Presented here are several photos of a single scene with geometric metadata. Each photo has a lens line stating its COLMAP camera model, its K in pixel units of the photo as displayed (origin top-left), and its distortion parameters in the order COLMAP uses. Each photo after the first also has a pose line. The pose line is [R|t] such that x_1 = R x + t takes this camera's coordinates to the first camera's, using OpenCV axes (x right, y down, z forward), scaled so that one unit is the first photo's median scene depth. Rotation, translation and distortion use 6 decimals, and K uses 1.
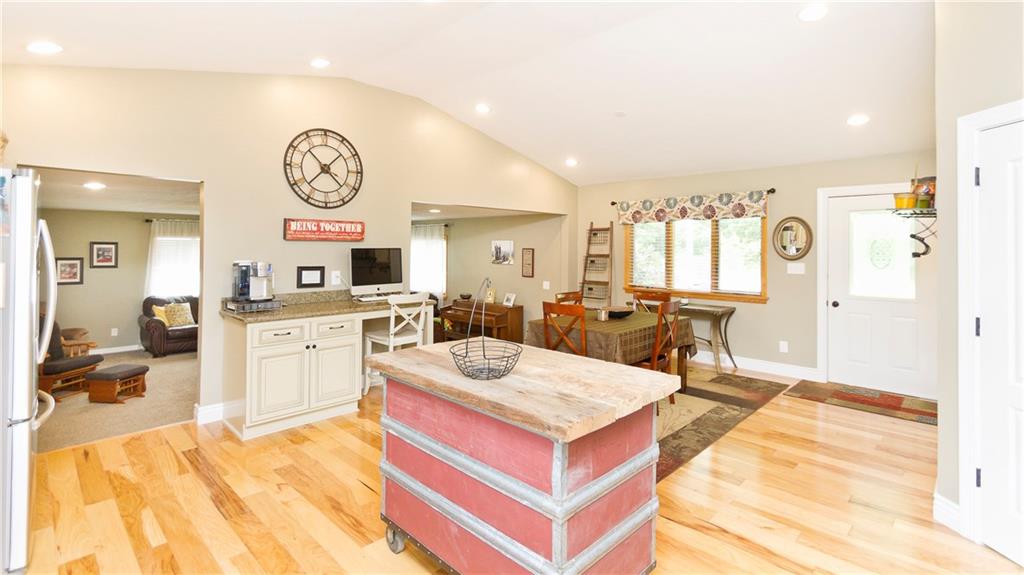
lens RADIAL K [[482.1, 0, 510.9], [0, 482.1, 231.8], [0, 0, 1]] dist [0.003247, -0.006495]
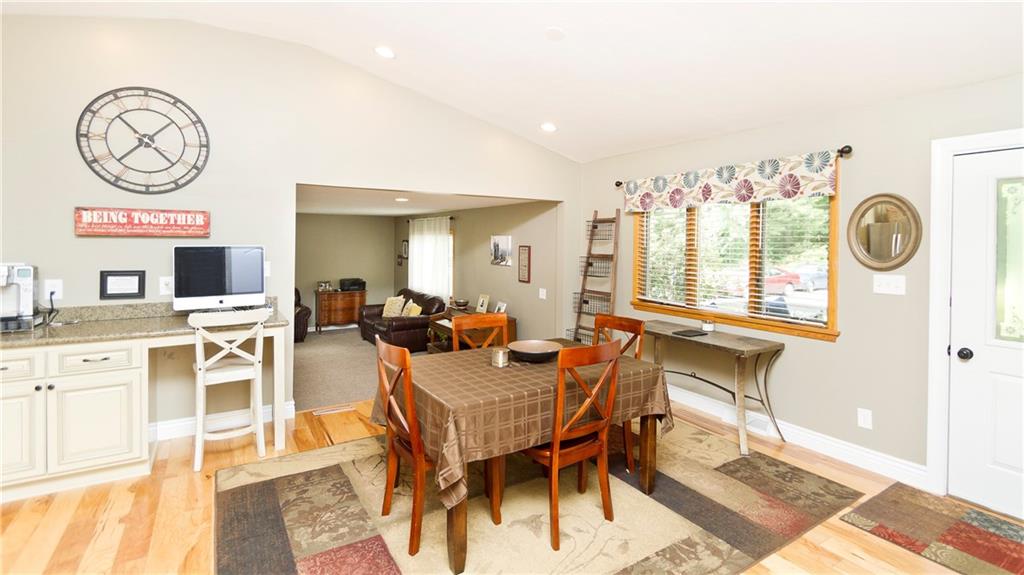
lens RADIAL K [[482.1, 0, 510.9], [0, 482.1, 231.8], [0, 0, 1]] dist [0.003247, -0.006495]
pose [[0.972075, -0.003360, -0.234648, 0.299379], [0.005798, 0.999936, 0.009699, 0.006226], [0.234600, -0.010789, 0.972032, 0.351684]]
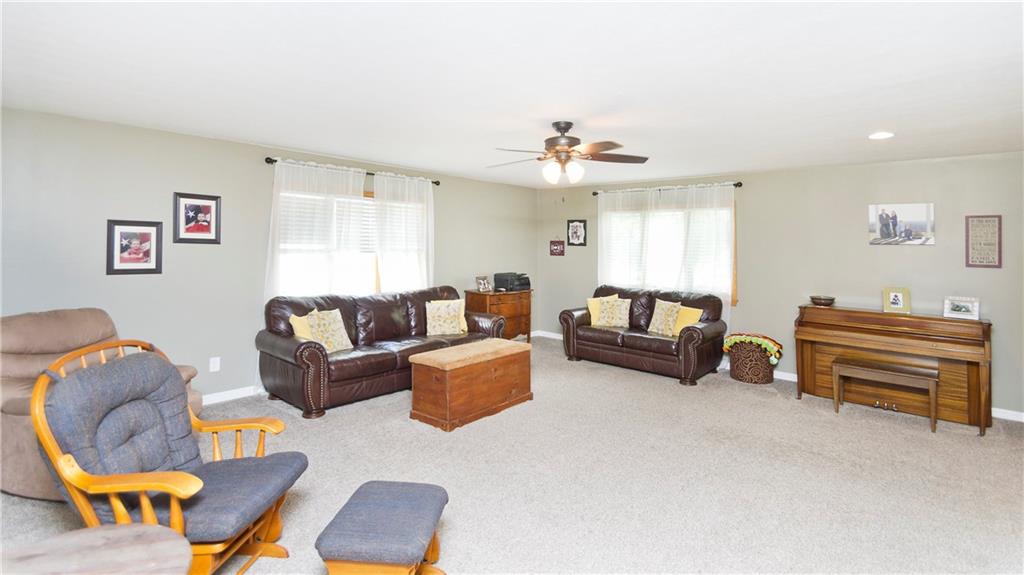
lens RADIAL K [[482.1, 0, 510.9], [0, 482.1, 231.8], [0, 0, 1]] dist [0.003247, -0.006495]
pose [[0.999412, 0.010893, 0.032517, -0.794518], [-0.010910, 0.999940, 0.000352, 0.089657], [-0.032511, -0.000706, 0.999471, 0.705112]]
